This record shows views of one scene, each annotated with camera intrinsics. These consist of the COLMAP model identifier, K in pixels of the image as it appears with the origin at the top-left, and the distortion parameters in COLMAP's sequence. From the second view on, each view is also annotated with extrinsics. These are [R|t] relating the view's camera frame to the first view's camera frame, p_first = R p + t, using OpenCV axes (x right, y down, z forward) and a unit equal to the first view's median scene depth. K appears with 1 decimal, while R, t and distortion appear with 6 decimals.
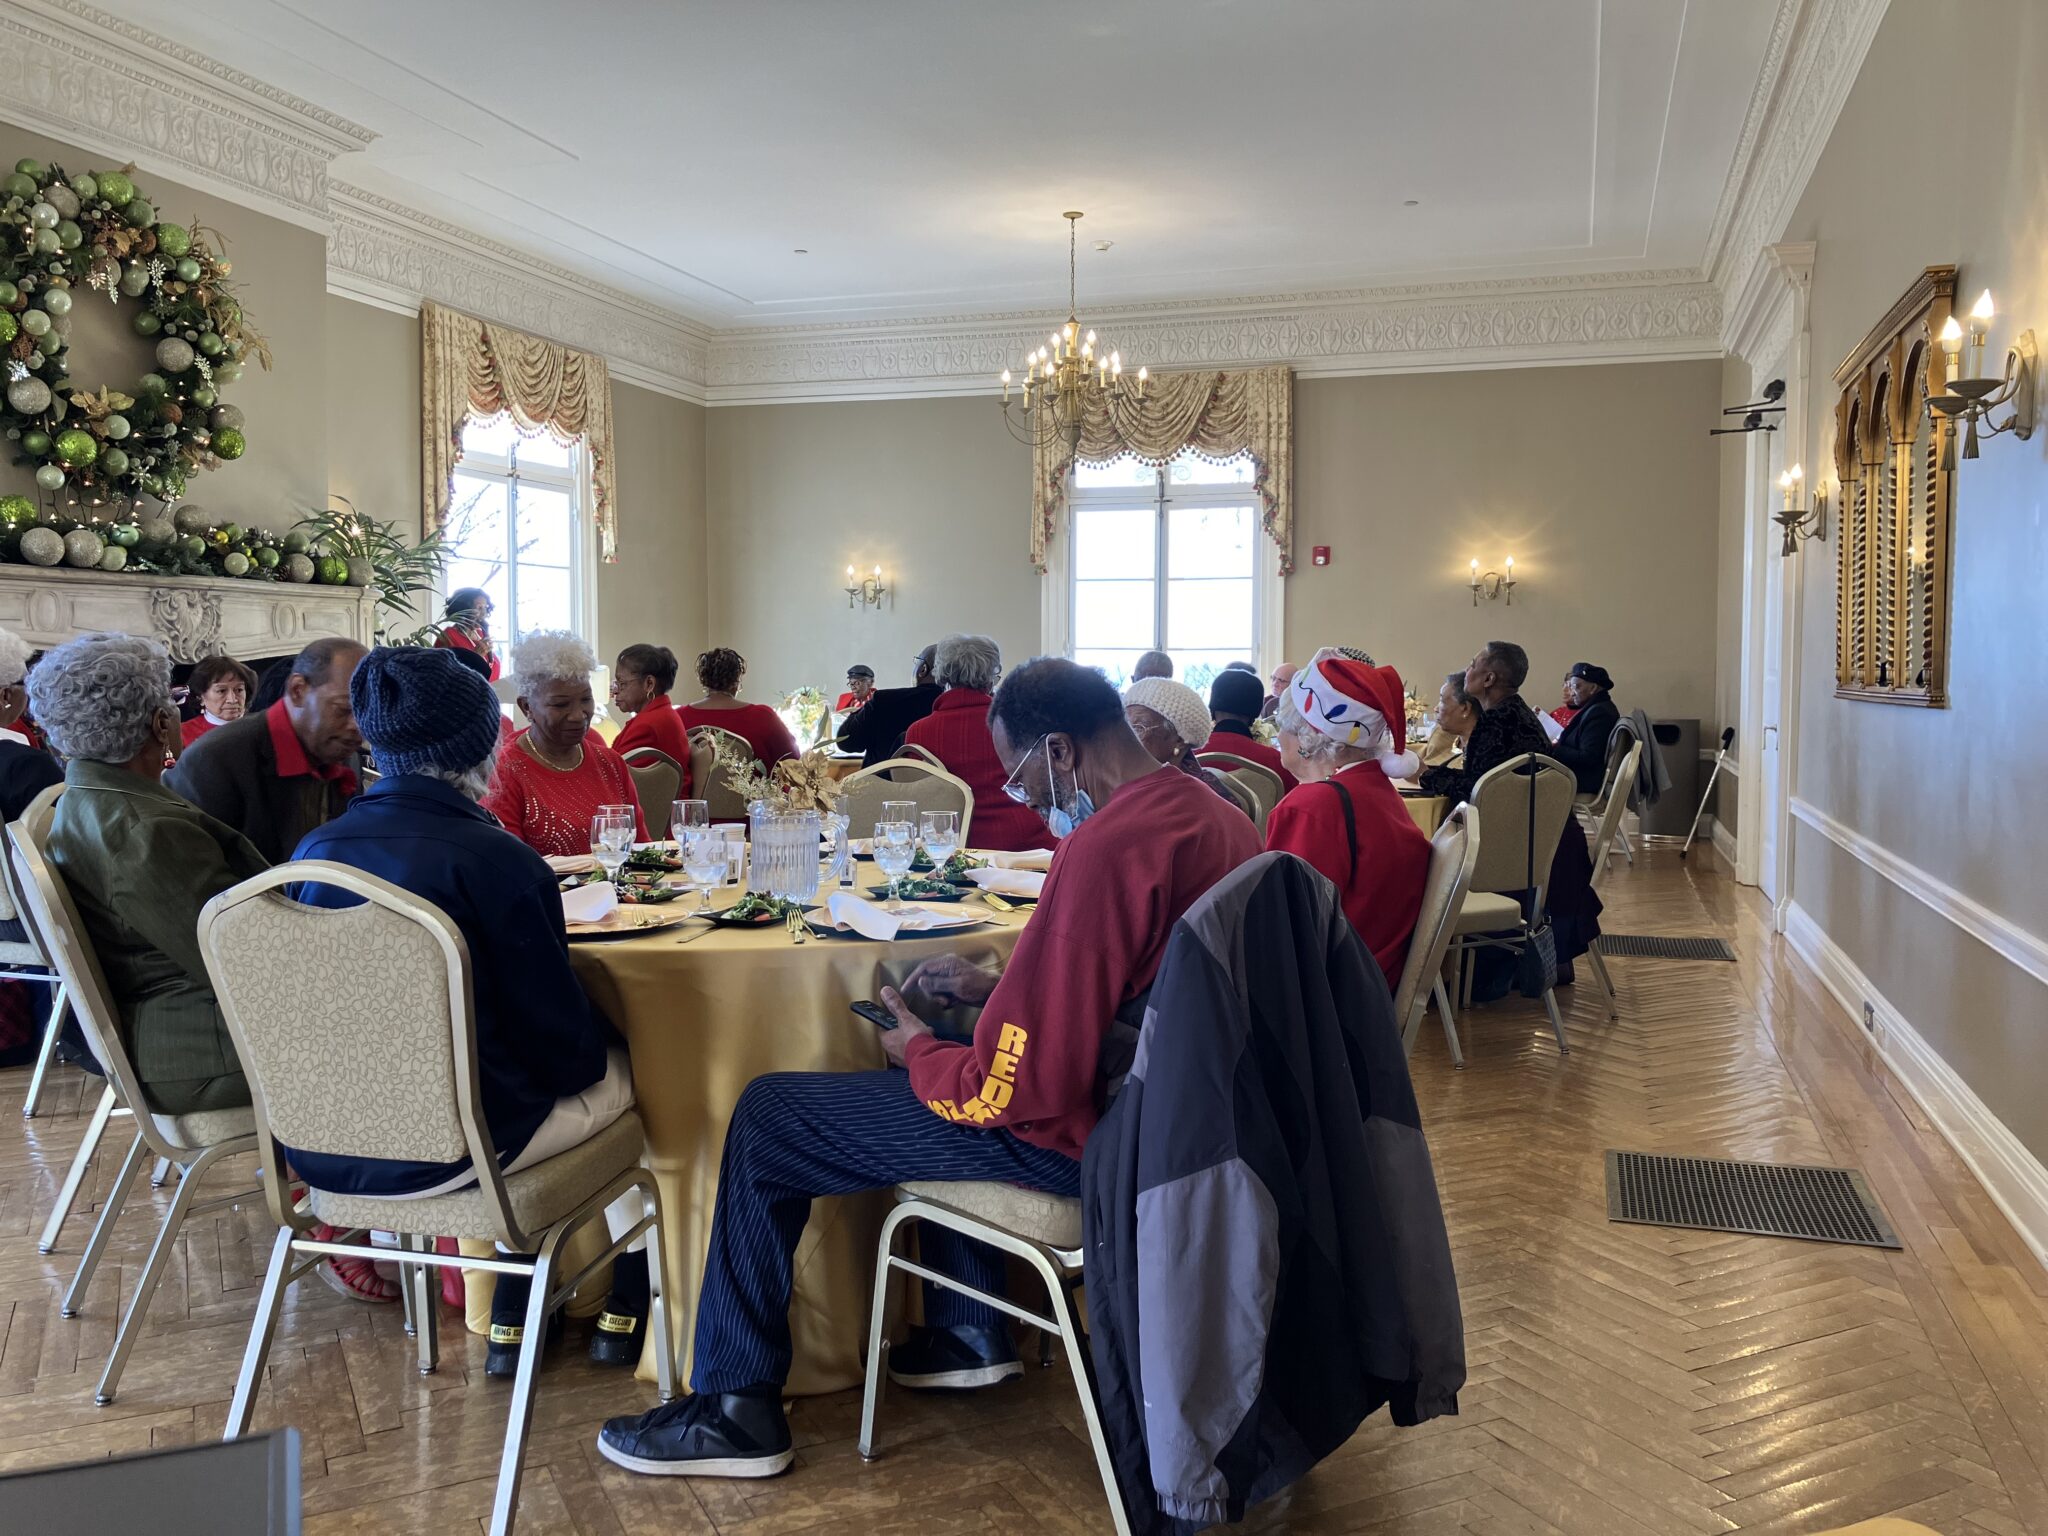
lens RADIAL K [[1685.2, 0, 1025.4], [0, 1685.2, 745.0], [0, 0, 1]] dist [0.020609, -0.005342]
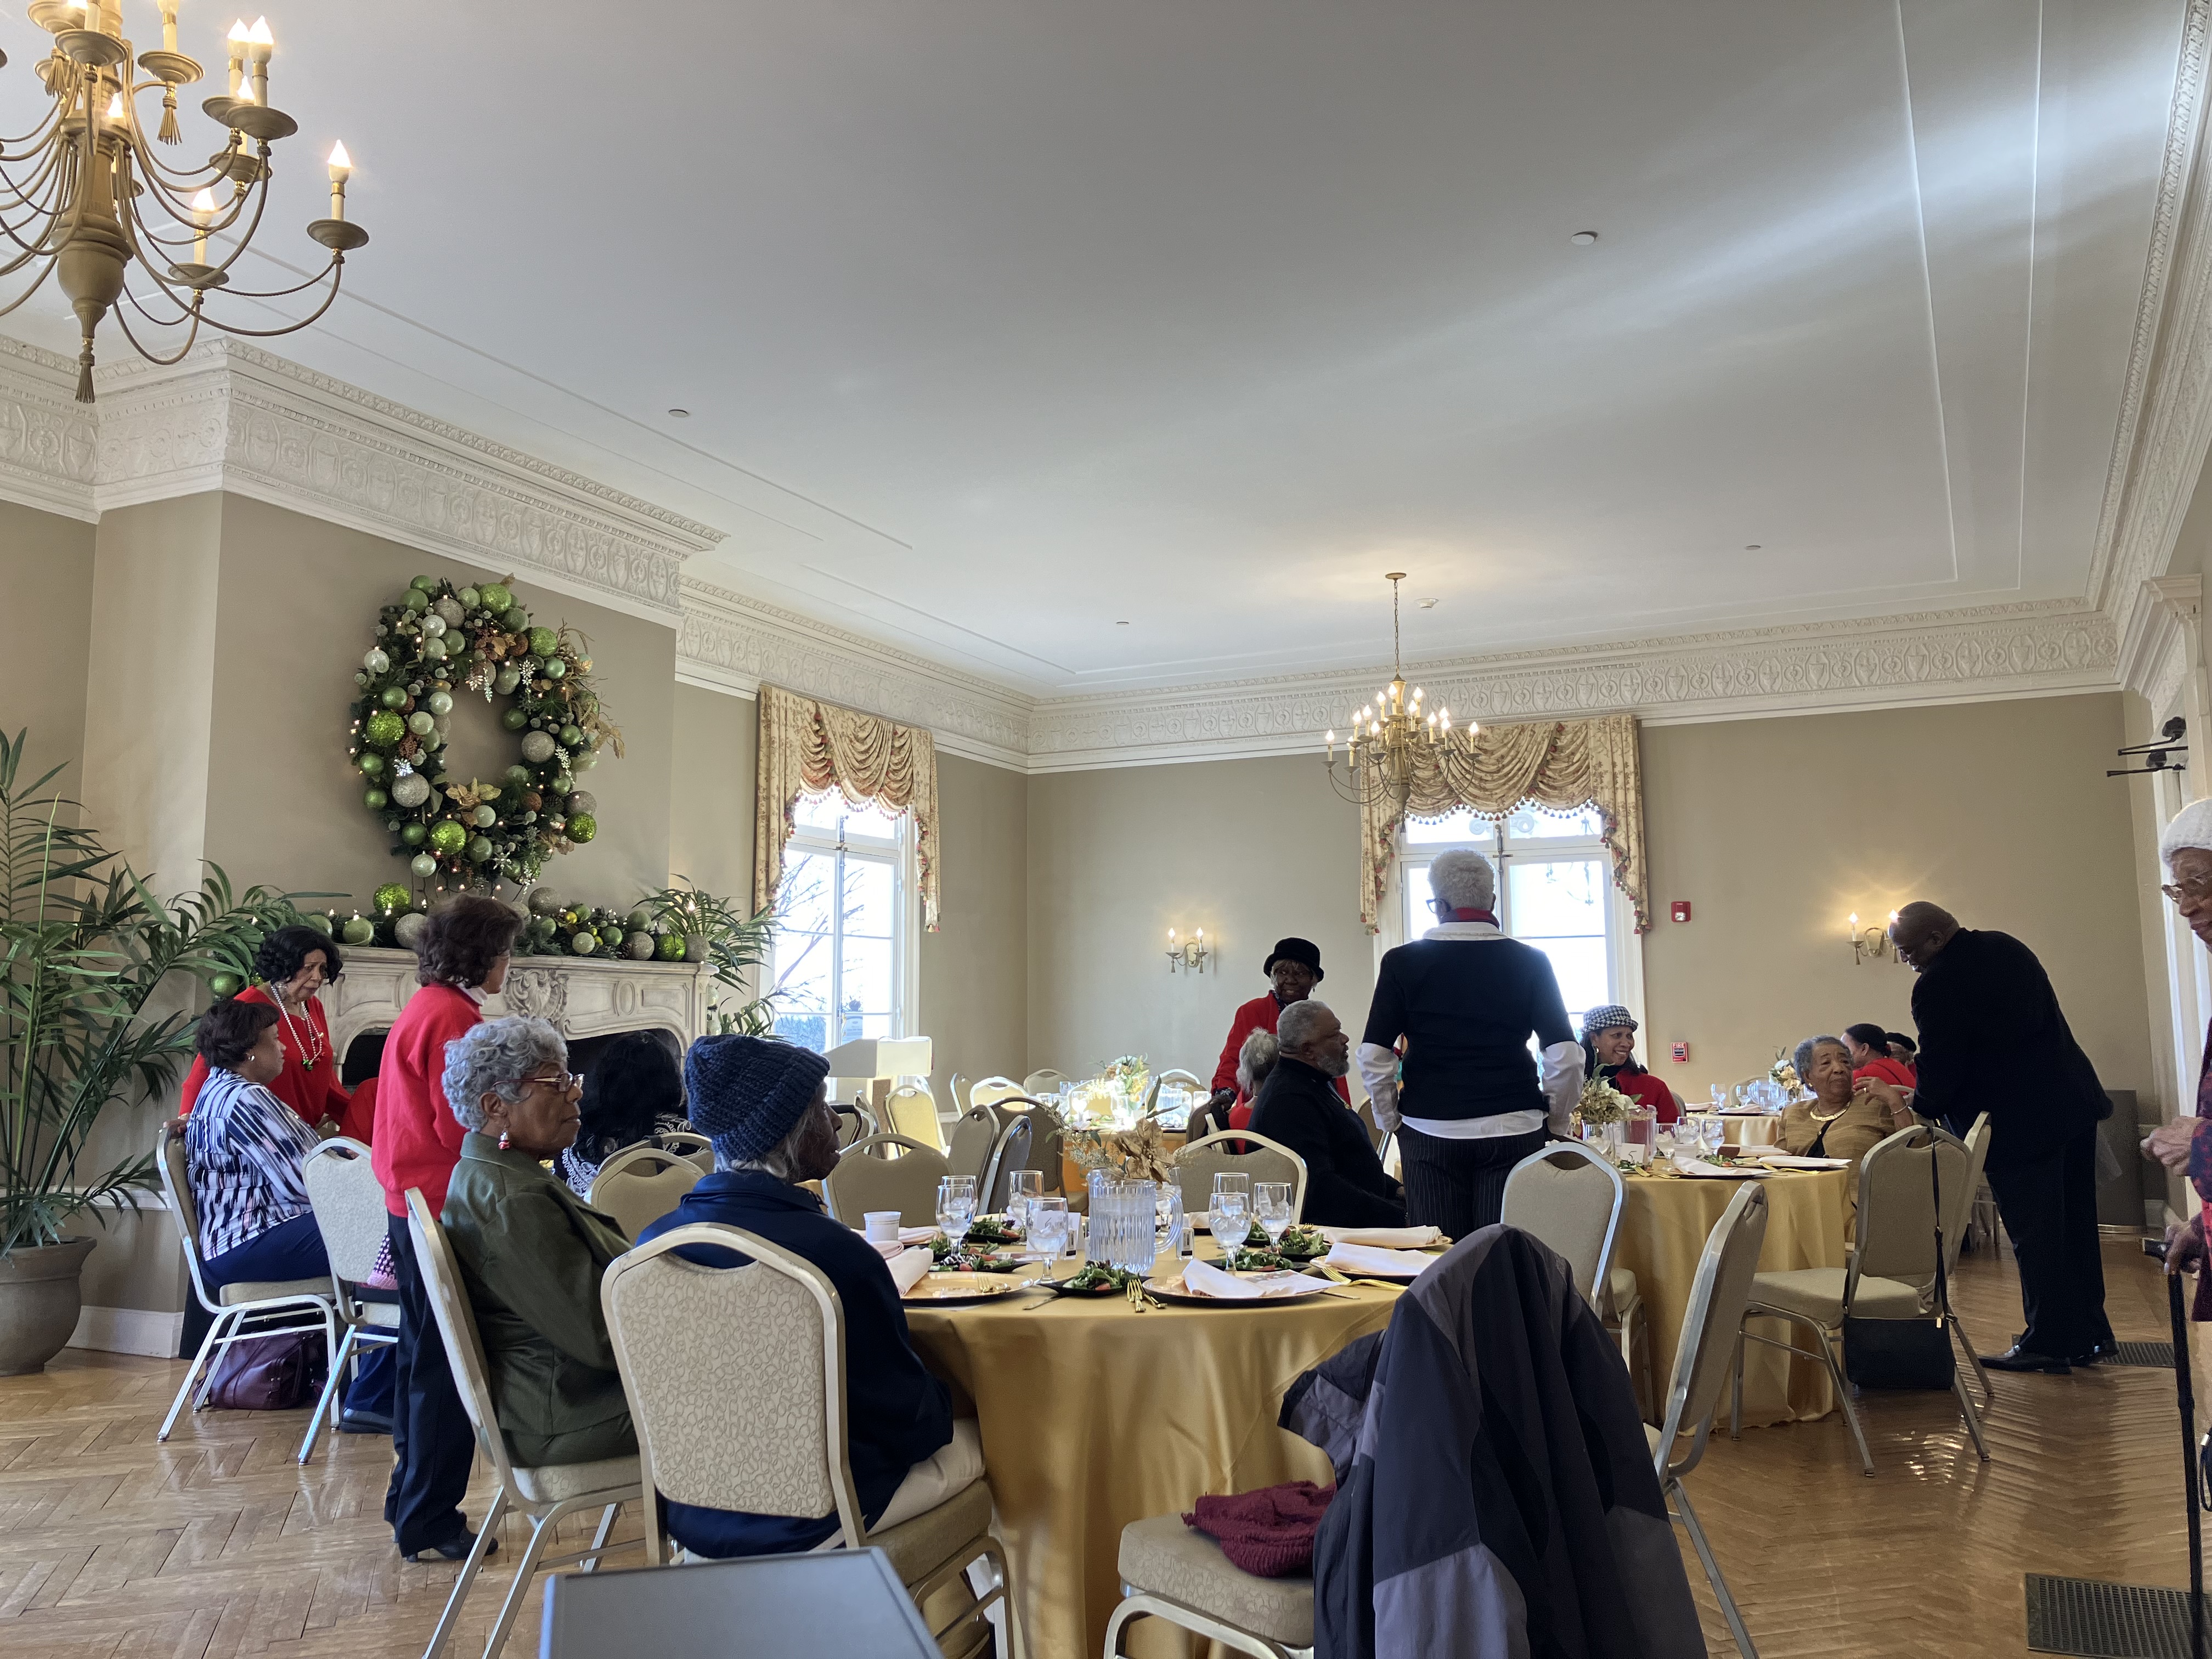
lens RADIAL K [[1804.5, 0, 1095.4], [0, 1804.5, 814.5], [0, 0, 1]] dist [0.057274, -0.079518]
pose [[0.989414, -0.026832, -0.142615, 0.001543], [0.002668, 0.985954, -0.166994, 0.000958], [0.145093, 0.164846, 0.975589, -0.044777]]
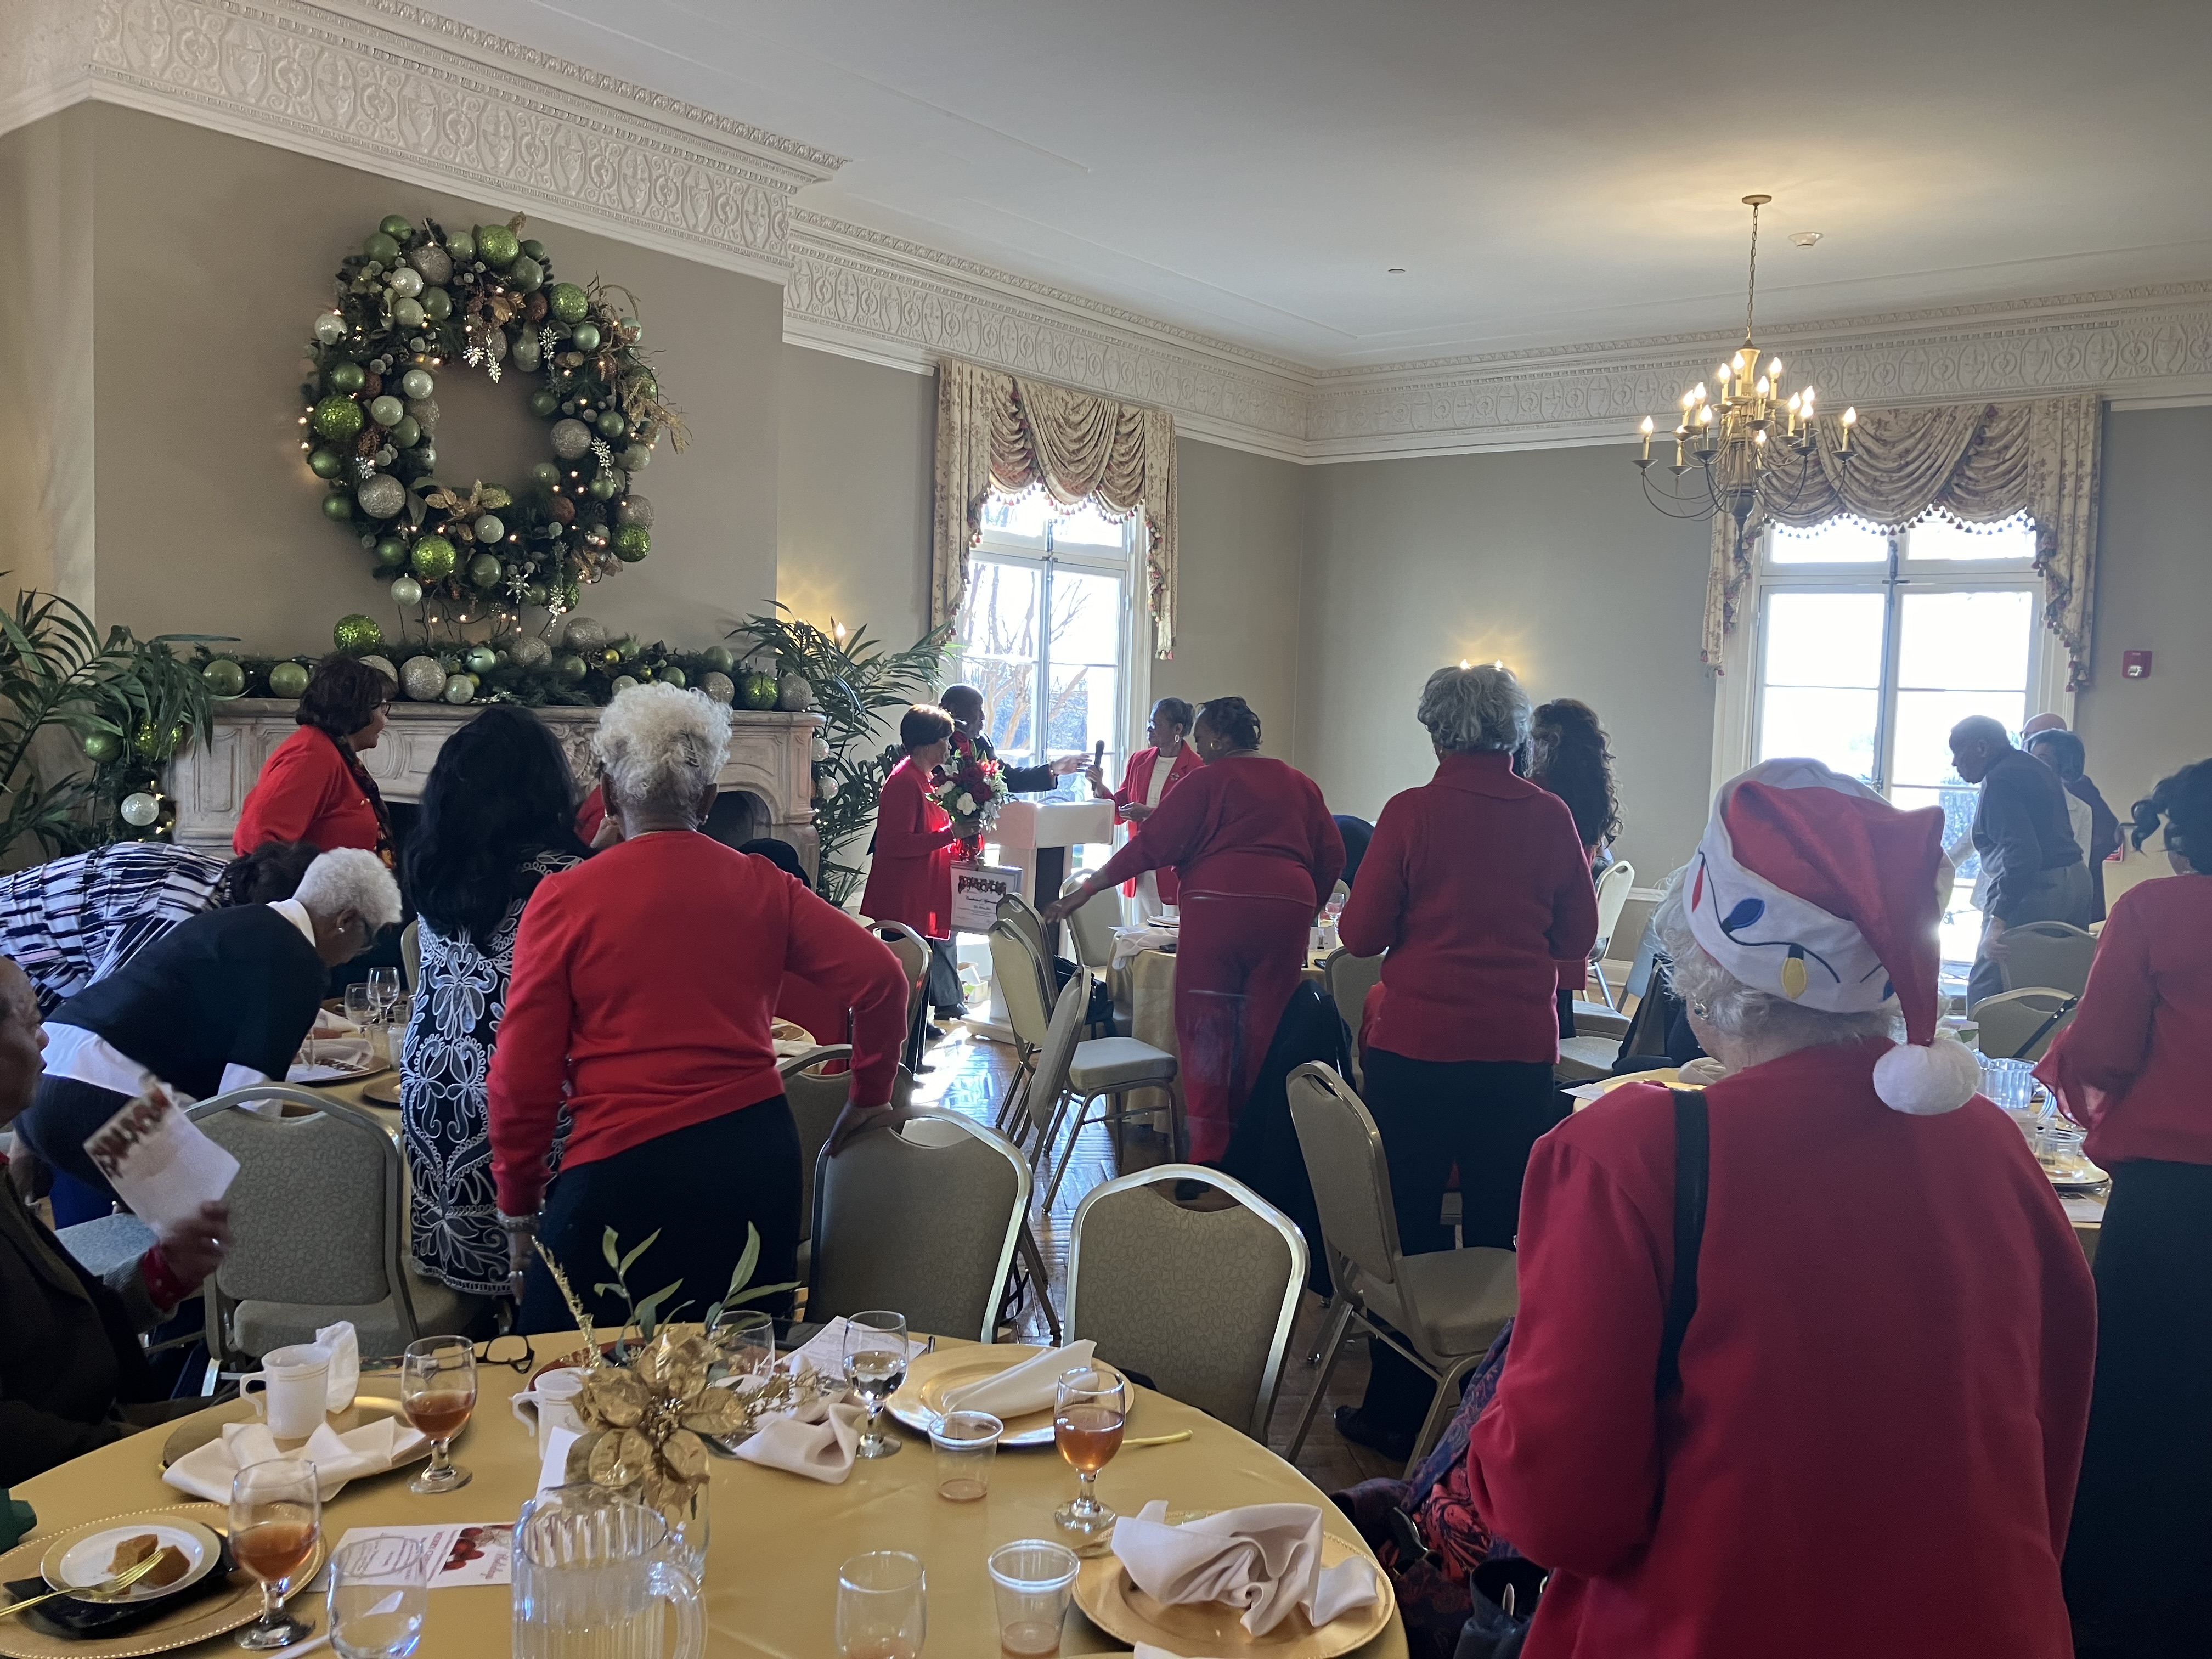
lens RADIAL K [[1786.1, 0, 1142.3], [0, 1786.1, 825.5], [0, 0, 1]] dist [0.010793, 0.001714]
pose [[0.937039, 0.050777, -0.345513, 0.080824], [-0.045063, 0.998682, 0.024556, -0.073396], [0.346305, -0.007441, 0.938092, 0.263613]]
